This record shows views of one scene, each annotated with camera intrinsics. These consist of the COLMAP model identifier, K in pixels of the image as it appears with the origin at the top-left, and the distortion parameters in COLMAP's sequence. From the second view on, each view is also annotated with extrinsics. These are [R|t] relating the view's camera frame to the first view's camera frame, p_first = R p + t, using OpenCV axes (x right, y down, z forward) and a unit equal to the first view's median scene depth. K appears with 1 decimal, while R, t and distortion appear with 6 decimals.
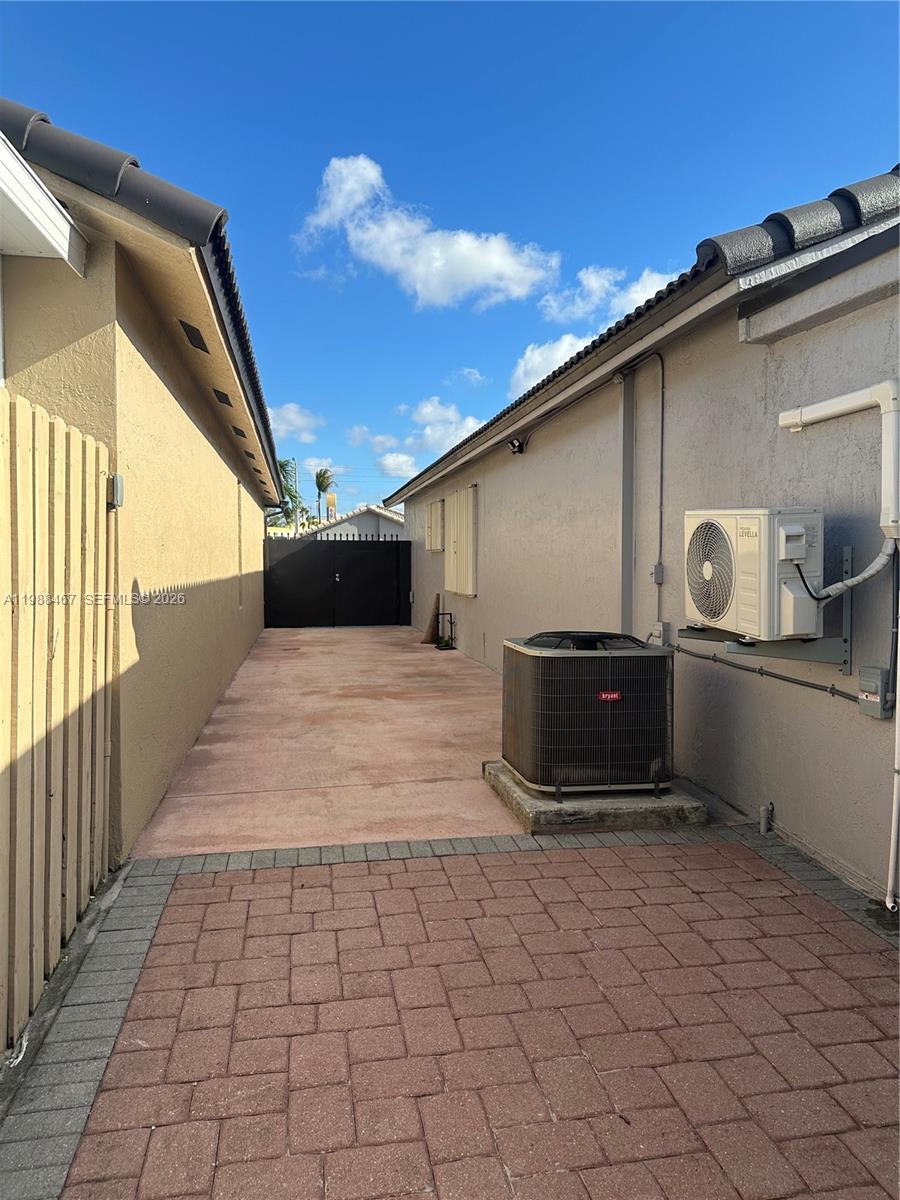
lens RADIAL K [[838.1, 0, 452.0], [0, 838.1, 595.8], [0, 0, 1]] dist [0.064553, -0.035718]
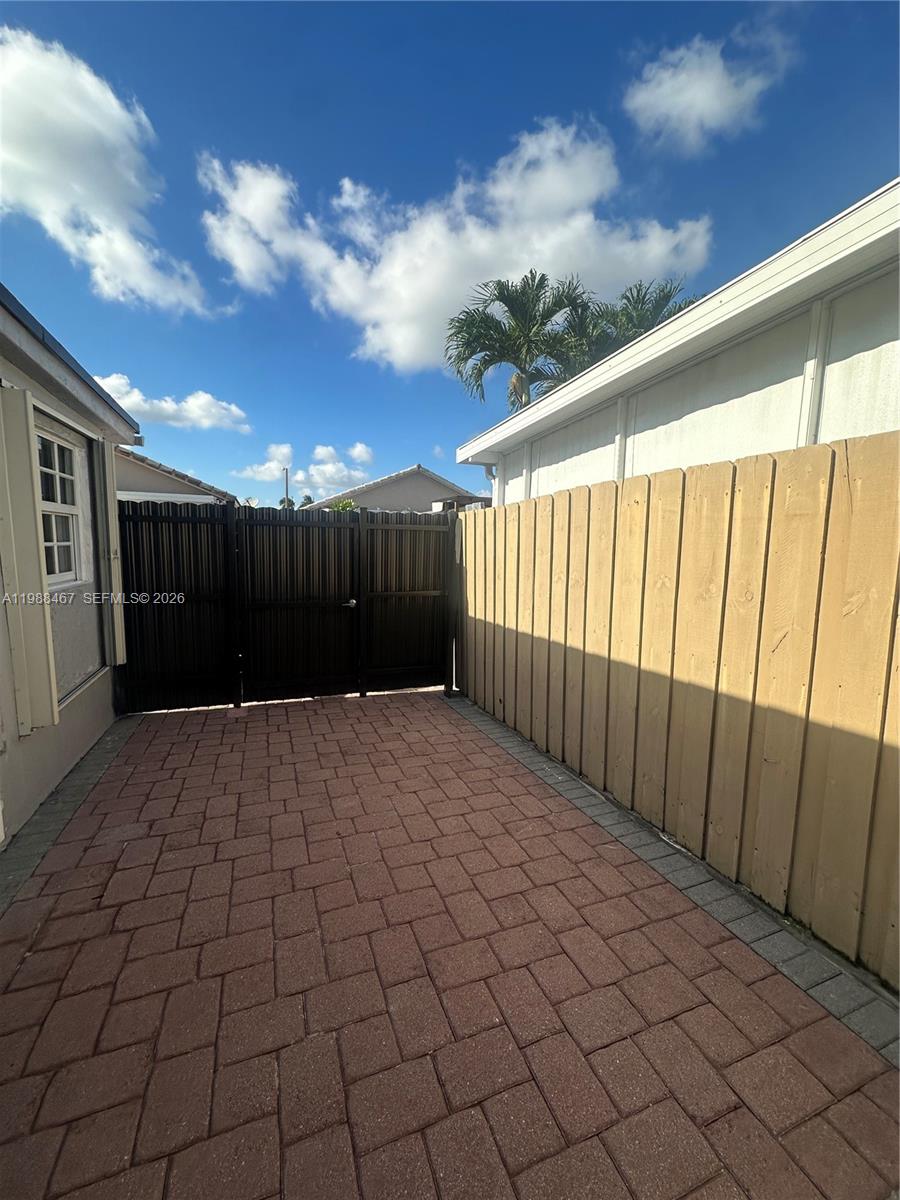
lens RADIAL K [[484.0, 0, 451.2], [0, 484.0, 601.1], [0, 0, 1]] dist [-0.002629, 0.000989]
pose [[-0.981806, -0.002240, -0.189875, 0.144862], [-0.030490, 0.988815, 0.145995, -0.103402], [0.187424, 0.149128, -0.970893, 1.913722]]
